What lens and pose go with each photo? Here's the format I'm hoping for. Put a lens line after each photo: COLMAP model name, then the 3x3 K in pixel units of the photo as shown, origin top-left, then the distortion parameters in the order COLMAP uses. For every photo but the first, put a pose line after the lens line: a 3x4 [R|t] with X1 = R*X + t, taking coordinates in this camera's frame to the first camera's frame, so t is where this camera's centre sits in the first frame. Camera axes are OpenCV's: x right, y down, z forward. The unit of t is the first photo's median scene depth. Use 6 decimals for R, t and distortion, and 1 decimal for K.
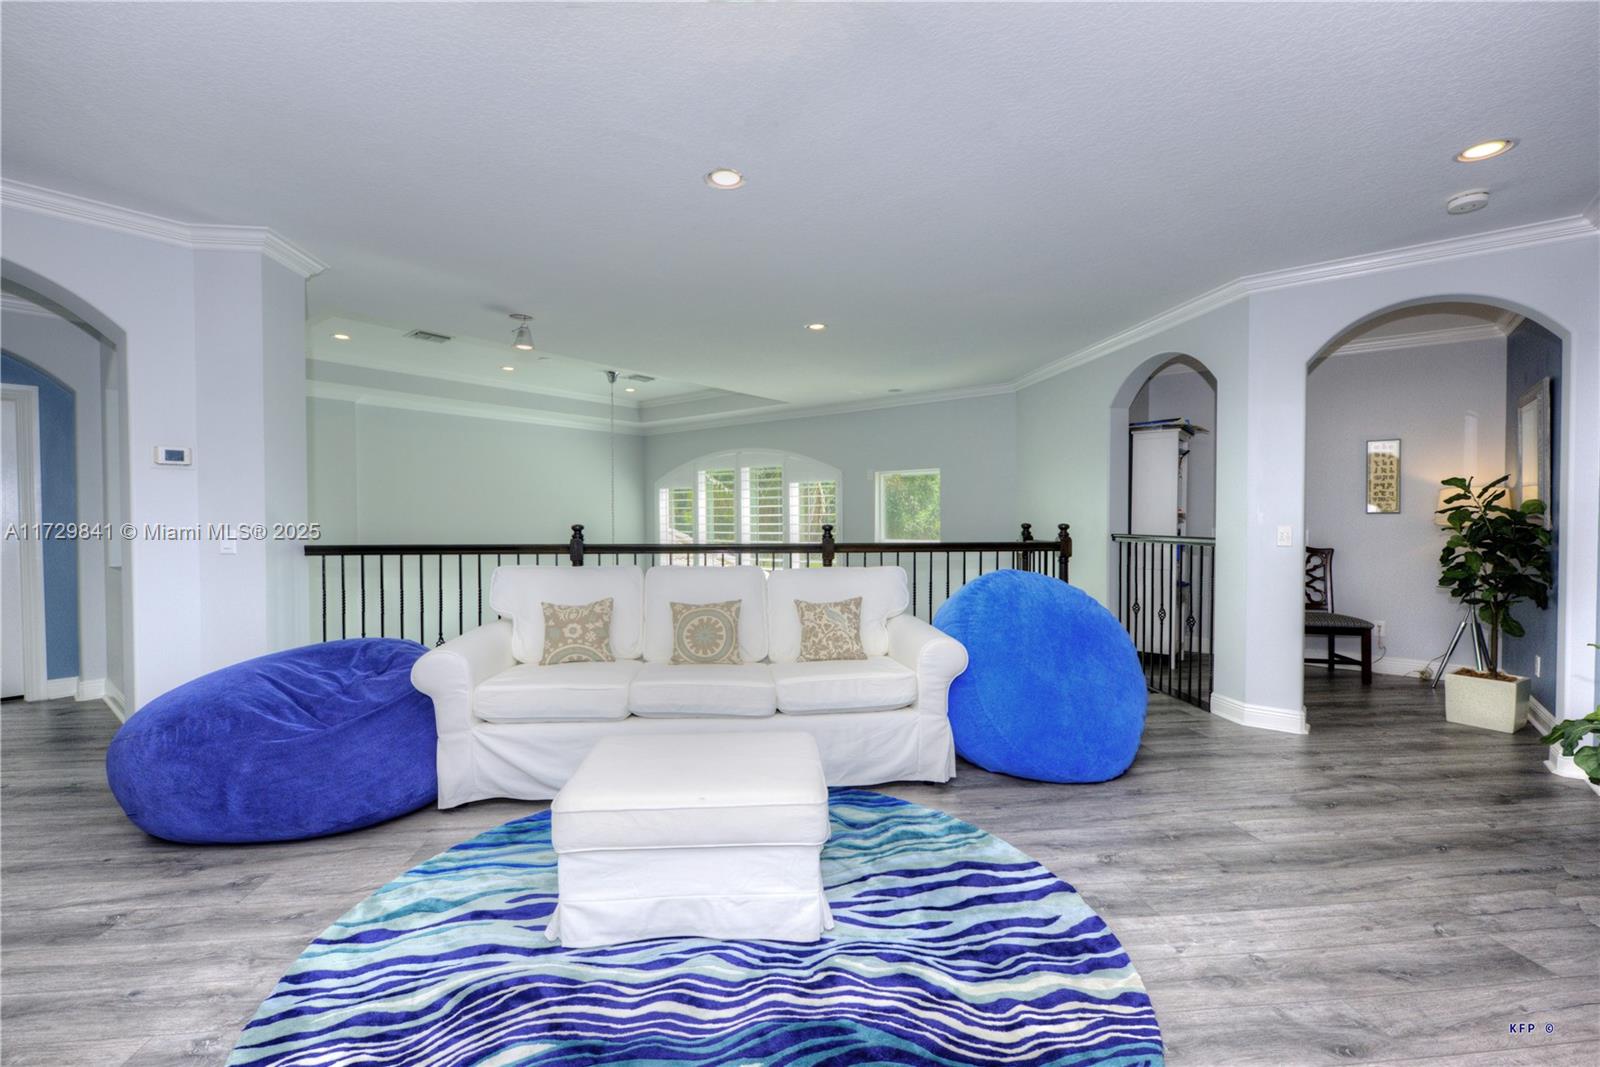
lens RADIAL K [[679.9, 0, 798.8], [0, 679.9, 524.9], [0, 0, 1]] dist [0.001776, 0.000194]
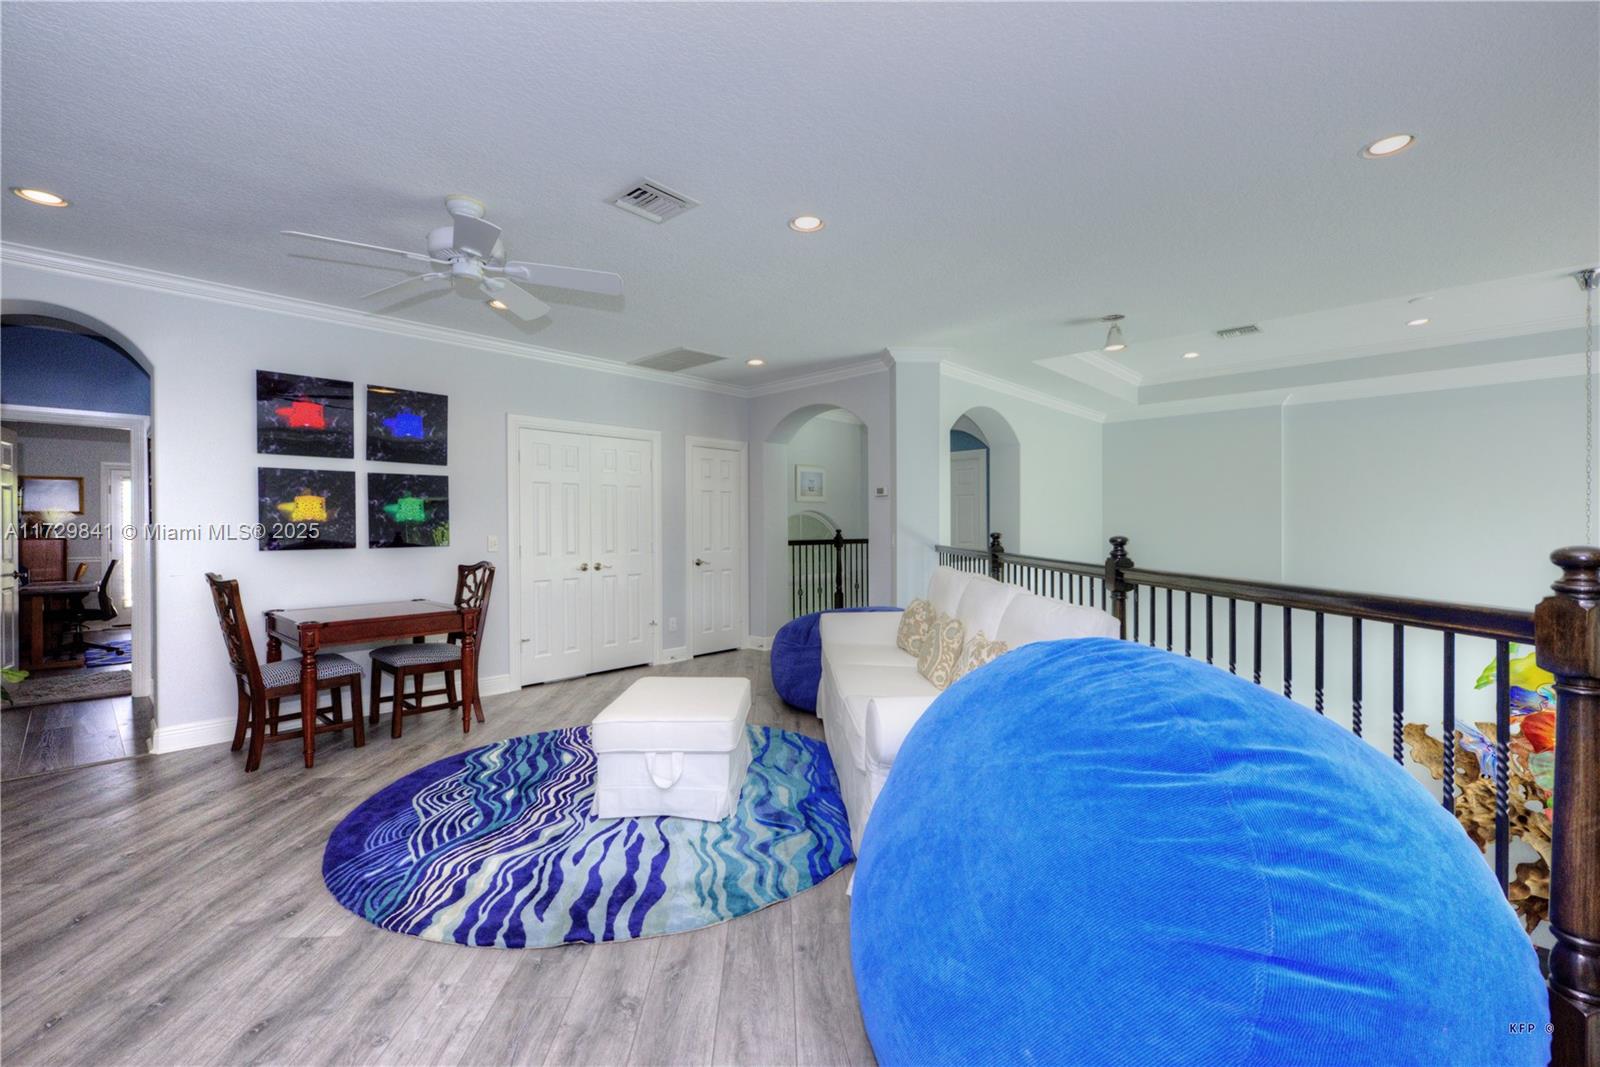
lens RADIAL K [[679.9, 0, 798.8], [0, 679.9, 524.9], [0, 0, 1]] dist [0.001776, 0.000194]
pose [[-0.074072, 0.006000, -0.997235, 1.518201], [-0.013005, 0.999891, 0.006982, -0.032384], [0.997168, 0.013486, -0.073986, 1.612734]]
